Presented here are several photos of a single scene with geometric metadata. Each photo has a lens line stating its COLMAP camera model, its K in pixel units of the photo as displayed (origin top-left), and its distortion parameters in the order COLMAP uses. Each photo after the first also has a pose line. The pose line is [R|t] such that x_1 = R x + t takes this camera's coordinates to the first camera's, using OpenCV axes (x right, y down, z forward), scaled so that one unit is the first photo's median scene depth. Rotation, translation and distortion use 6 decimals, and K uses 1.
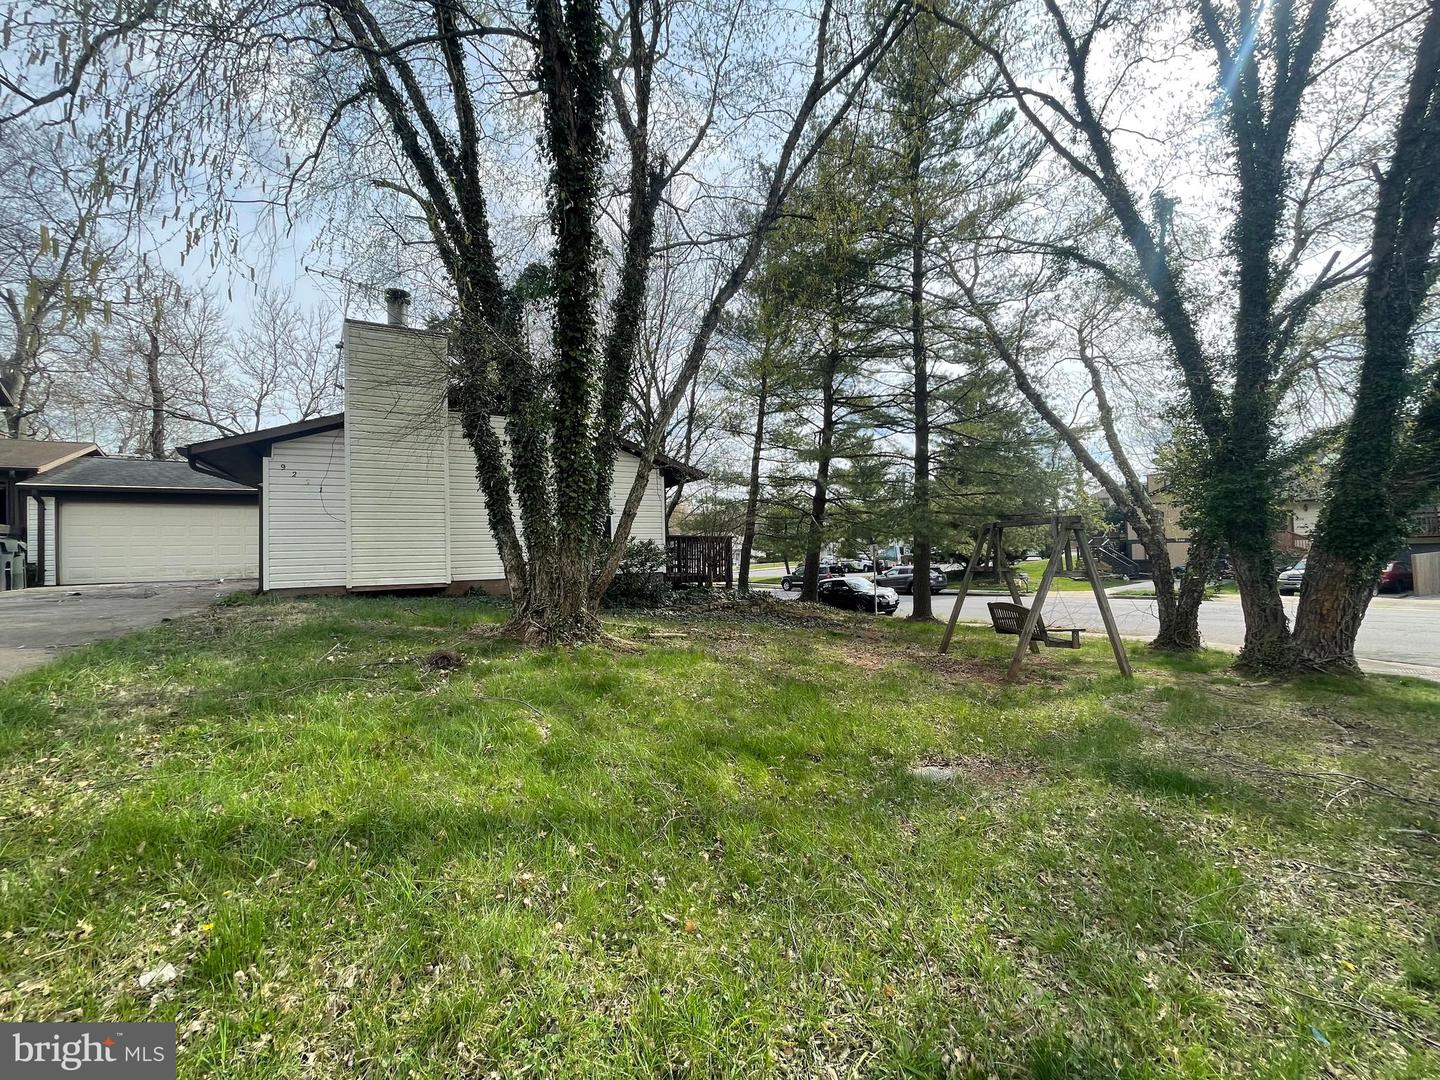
lens RADIAL K [[585.7, 0, 720.0], [0, 585.7, 540.0], [0, 0, 1]] dist [-0.000805, -0.000500]
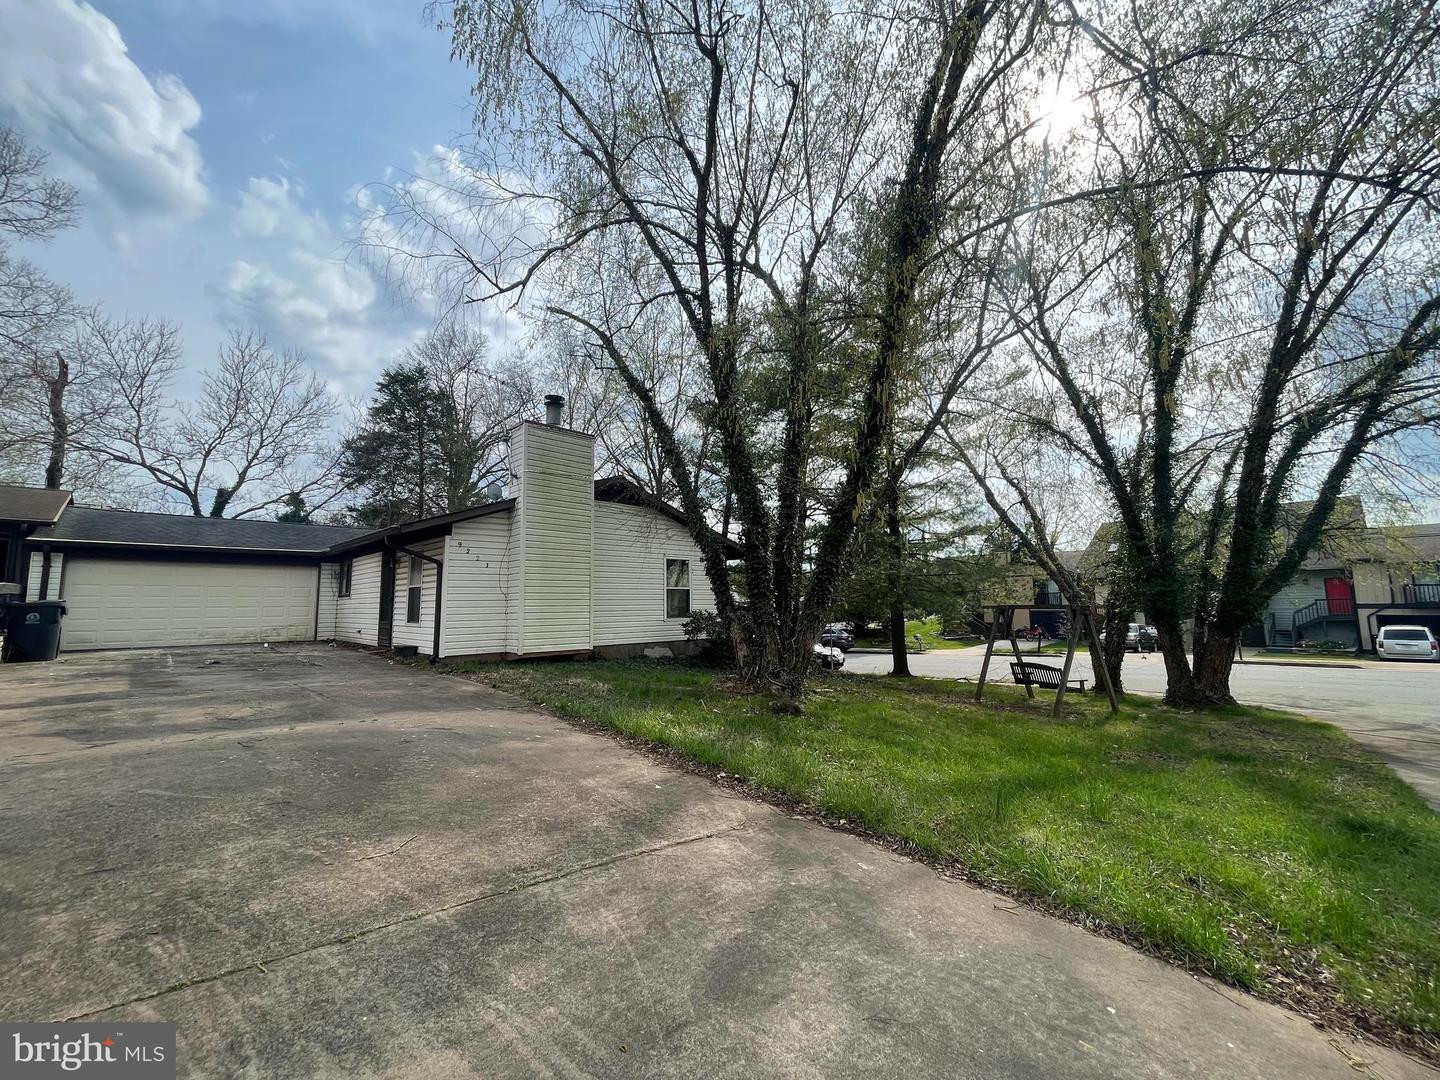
lens RADIAL K [[585.7, 0, 720.0], [0, 585.7, 540.0], [0, 0, 1]] dist [-0.000805, -0.000500]
pose [[0.967317, 0.041387, 0.250170, -0.387582], [-0.017520, 0.995141, -0.096889, -0.024549], [-0.252964, 0.089339, 0.963342, -0.140599]]
